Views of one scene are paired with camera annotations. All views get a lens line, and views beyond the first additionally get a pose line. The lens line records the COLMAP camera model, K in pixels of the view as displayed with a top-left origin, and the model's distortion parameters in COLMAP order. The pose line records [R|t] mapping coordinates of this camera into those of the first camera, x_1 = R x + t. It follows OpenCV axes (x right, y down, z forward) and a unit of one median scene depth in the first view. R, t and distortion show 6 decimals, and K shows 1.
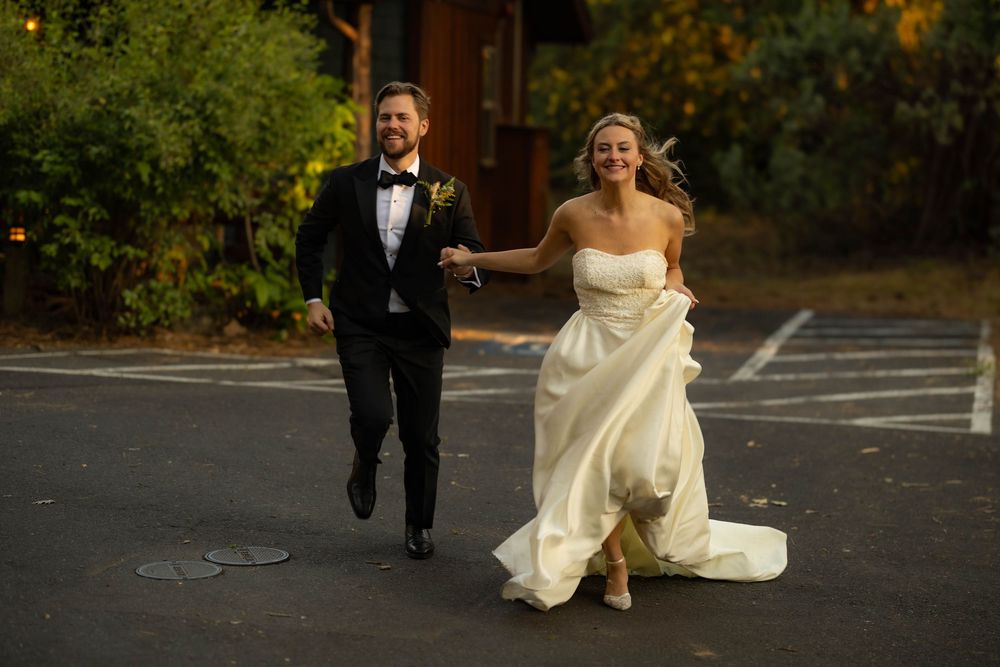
lens RADIAL K [[2476.4, 0, 500.0], [0, 2476.4, 333.5], [0, 0, 1]] dist [0.081455, -0.276535]
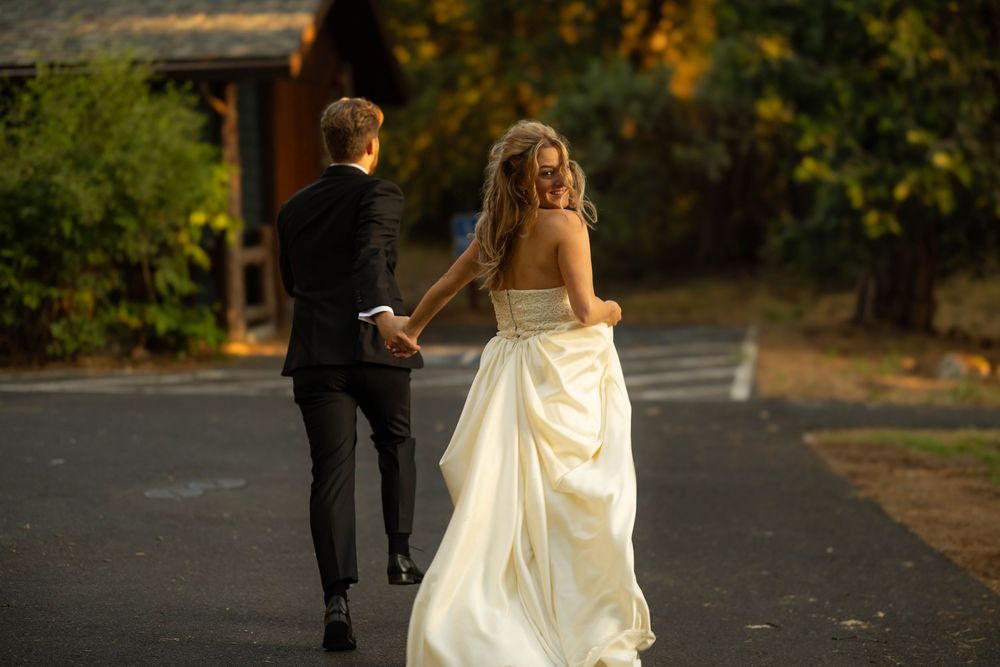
lens RADIAL K [[2476.4, 0, 500.0], [0, 2476.4, 333.5], [0, 0, 1]] dist [0.081455, -0.276535]
pose [[0.995976, -0.044887, 0.077564, -0.025568], [0.046496, 0.998736, -0.019065, 0.020715], [-0.076610, 0.022595, 0.996805, -0.240646]]
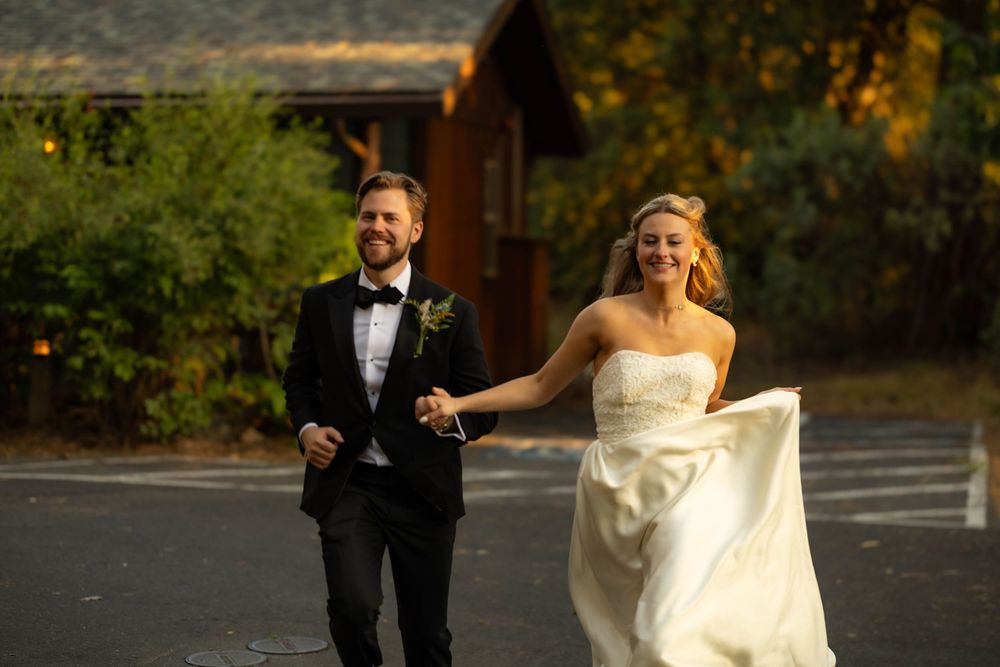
lens RADIAL K [[2476.4, 0, 500.0], [0, 2476.4, 333.5], [0, 0, 1]] dist [0.081455, -0.276535]
pose [[0.999931, -0.011045, 0.004012, -0.007663], [0.011212, 0.998955, -0.044318, 0.002366], [-0.003518, 0.044360, 0.999009, -0.036704]]
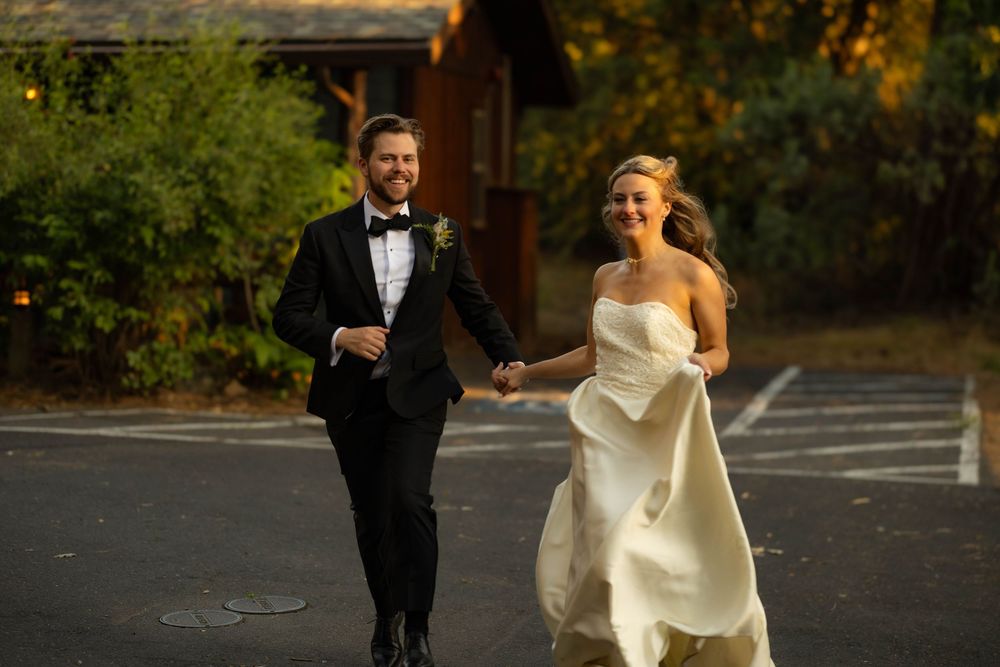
lens RADIAL K [[2476.4, 0, 500.0], [0, 2476.4, 333.5], [0, 0, 1]] dist [0.081455, -0.276535]
pose [[0.999941, -0.007788, 0.007526, -0.005953], [0.007972, 0.999662, -0.024744, 0.001505], [-0.007330, 0.024803, 0.999665, -0.021924]]
